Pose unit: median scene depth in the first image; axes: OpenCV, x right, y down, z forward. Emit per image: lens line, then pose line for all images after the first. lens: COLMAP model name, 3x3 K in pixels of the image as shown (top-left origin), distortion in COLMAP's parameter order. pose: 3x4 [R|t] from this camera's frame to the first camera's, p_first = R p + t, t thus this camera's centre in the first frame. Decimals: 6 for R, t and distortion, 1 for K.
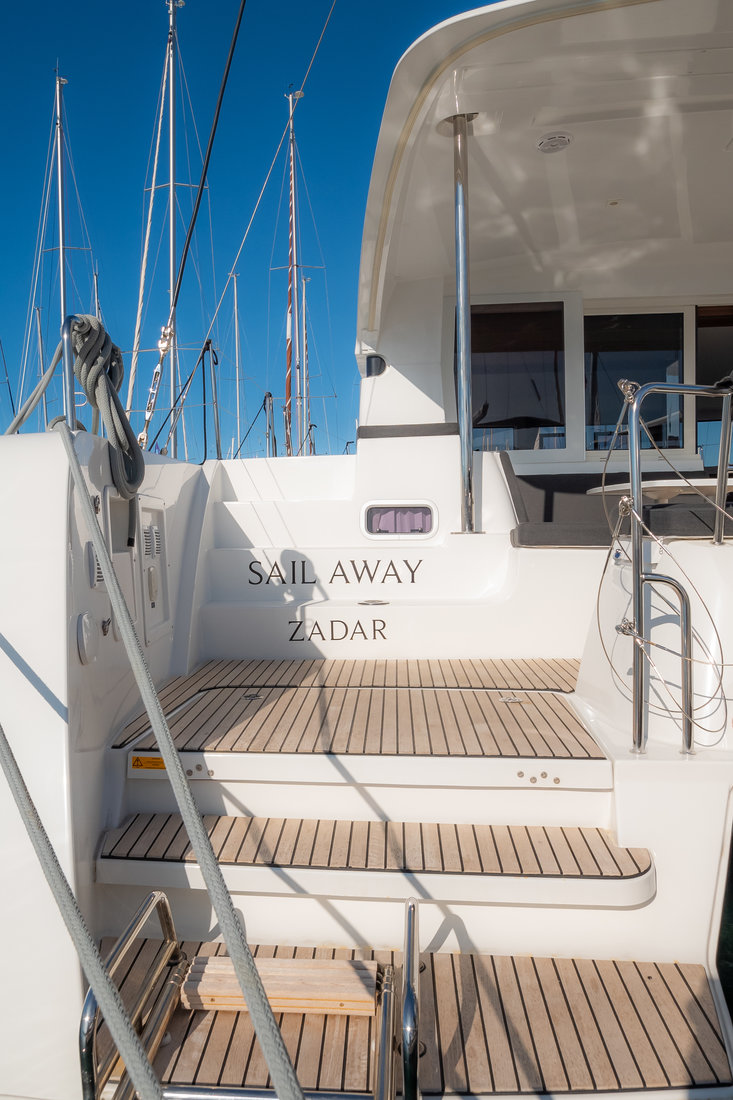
lens RADIAL K [[798.4, 0, 367.2], [0, 798.4, 548.5], [0, 0, 1]] dist [0.000265, 0.001092]
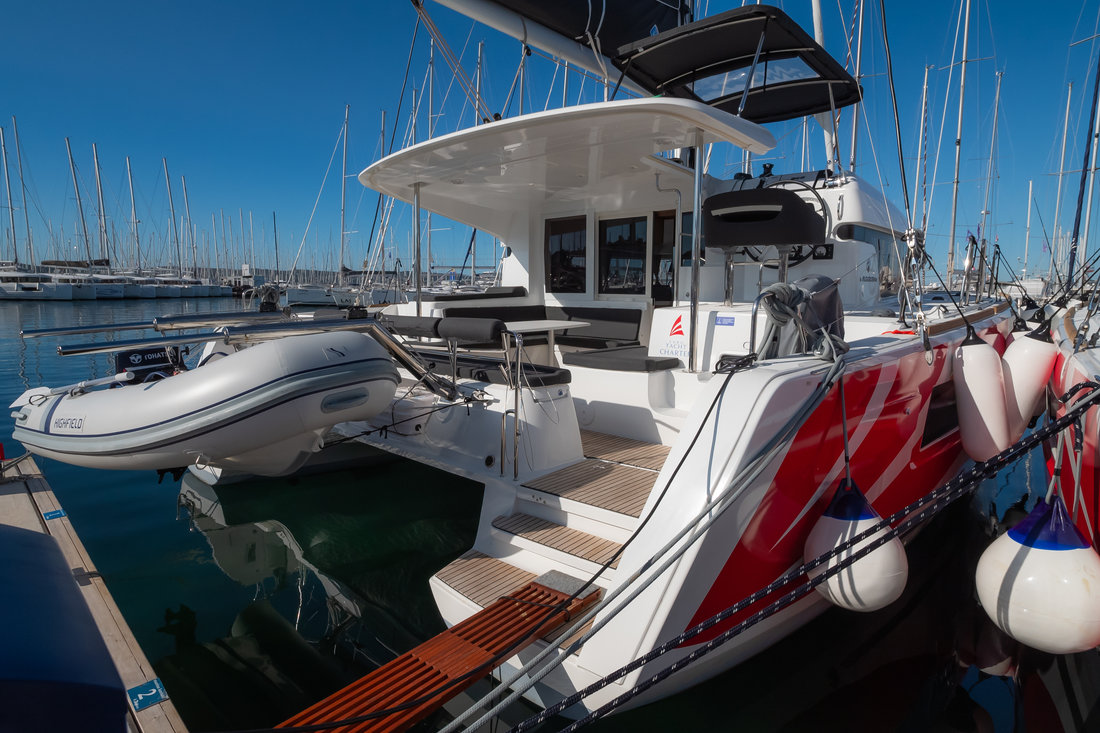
lens RADIAL K [[591.5, 0, 550.0], [0, 591.5, 366.5], [0, 0, 1]] dist [0.003750, 0.000512]
pose [[0.777719, 0.104612, -0.619846, 1.682789], [-0.030003, 0.991109, 0.129626, -0.206793], [0.627896, -0.082216, 0.773943, -0.254870]]
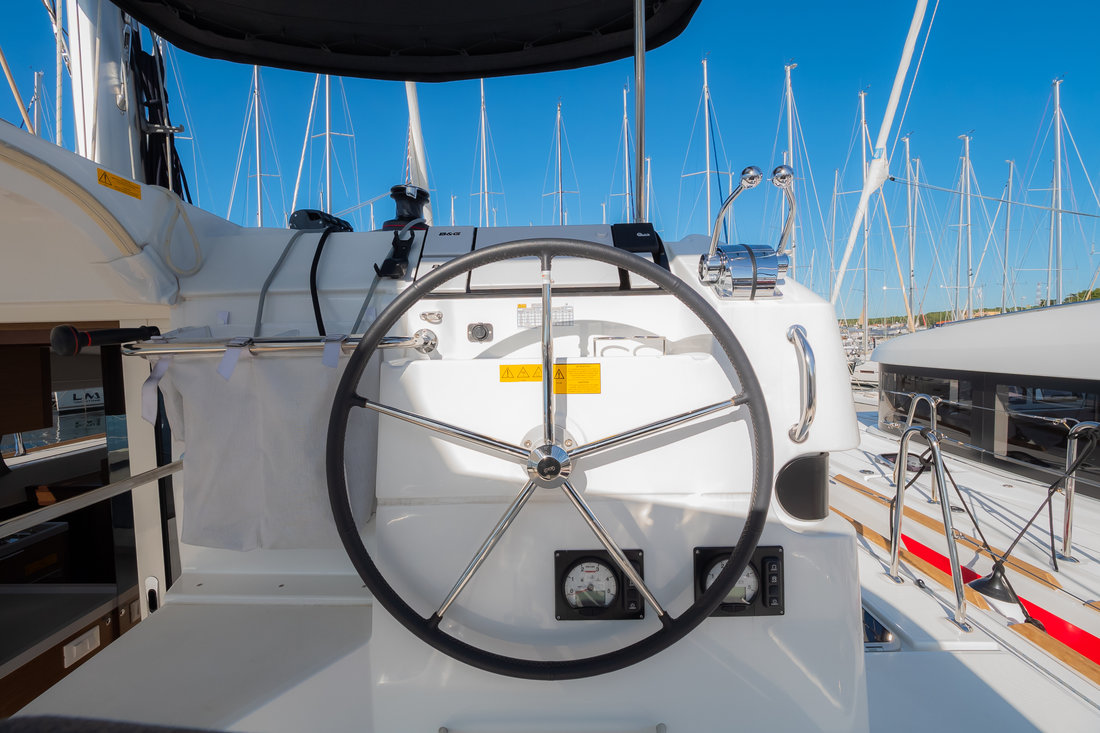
lens RADIAL K [[436.5, 0, 550.0], [0, 436.5, 366.5], [0, 0, 1]] dist [-0.010368, 0.000065]
pose [[0.998948, -0.002776, 0.045774, 1.119911], [0.000628, 0.998901, 0.046872, -0.461480], [-0.045854, -0.046794, 0.997852, 1.211170]]
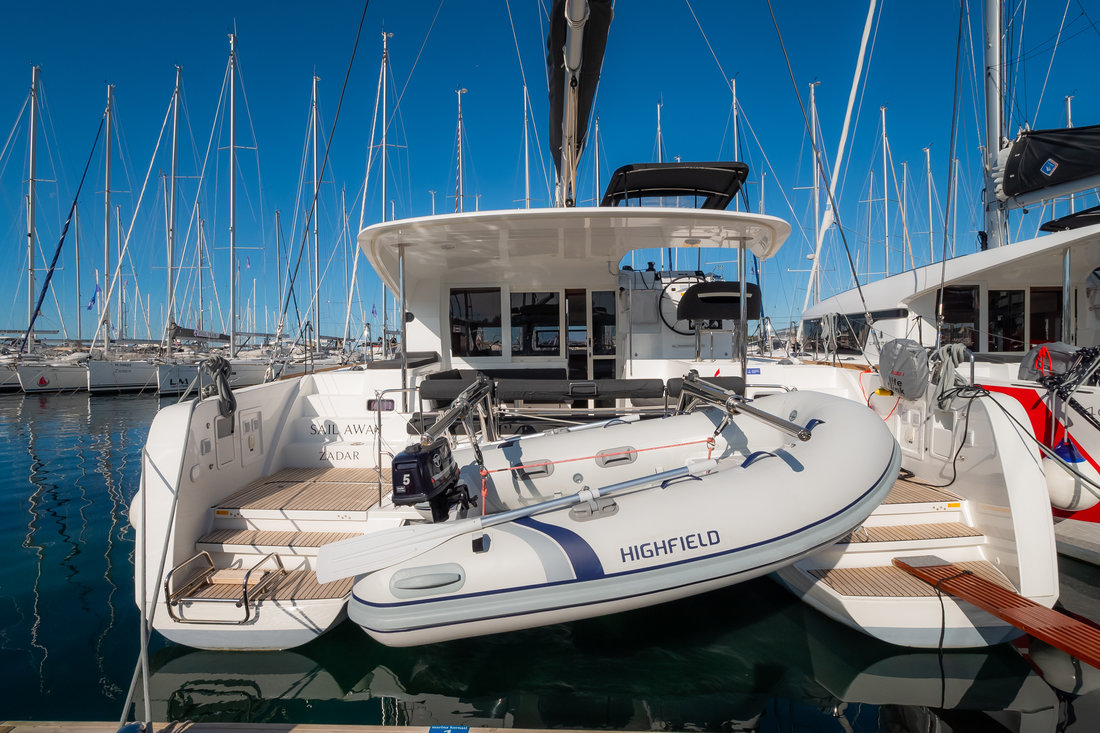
lens RADIAL K [[523.2, 0, 552.6], [0, 523.2, 354.4], [0, 0, 1]] dist [-0.001270, -0.000347]
pose [[0.999339, 0.006510, 0.035757, 0.519428], [-0.006170, 0.999935, -0.009598, -0.184466], [-0.035817, 0.009371, 0.999314, -0.595295]]
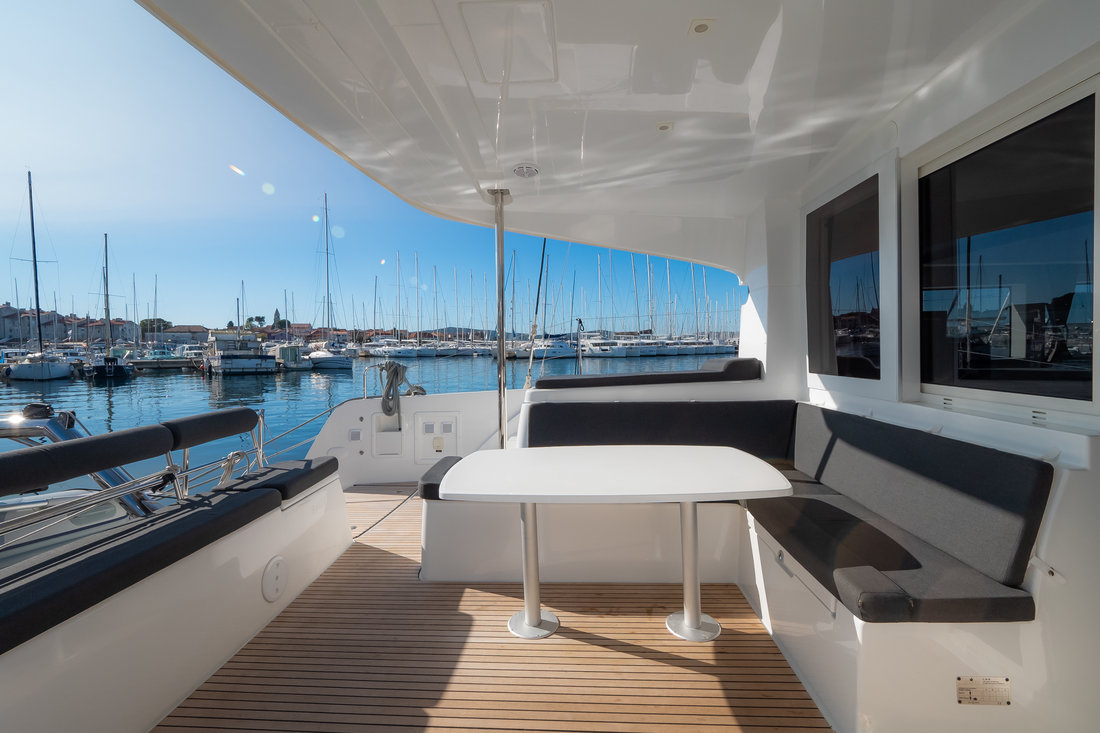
lens RADIAL K [[463.3, 0, 550.0], [0, 463.3, 366.5], [0, 0, 1]] dist [-0.000606, -0.000074]
pose [[-0.032560, 0.059644, -0.997689, 1.046292], [-0.000545, 0.998217, 0.059693, -0.254600], [0.999470, 0.002487, -0.032470, 1.127463]]
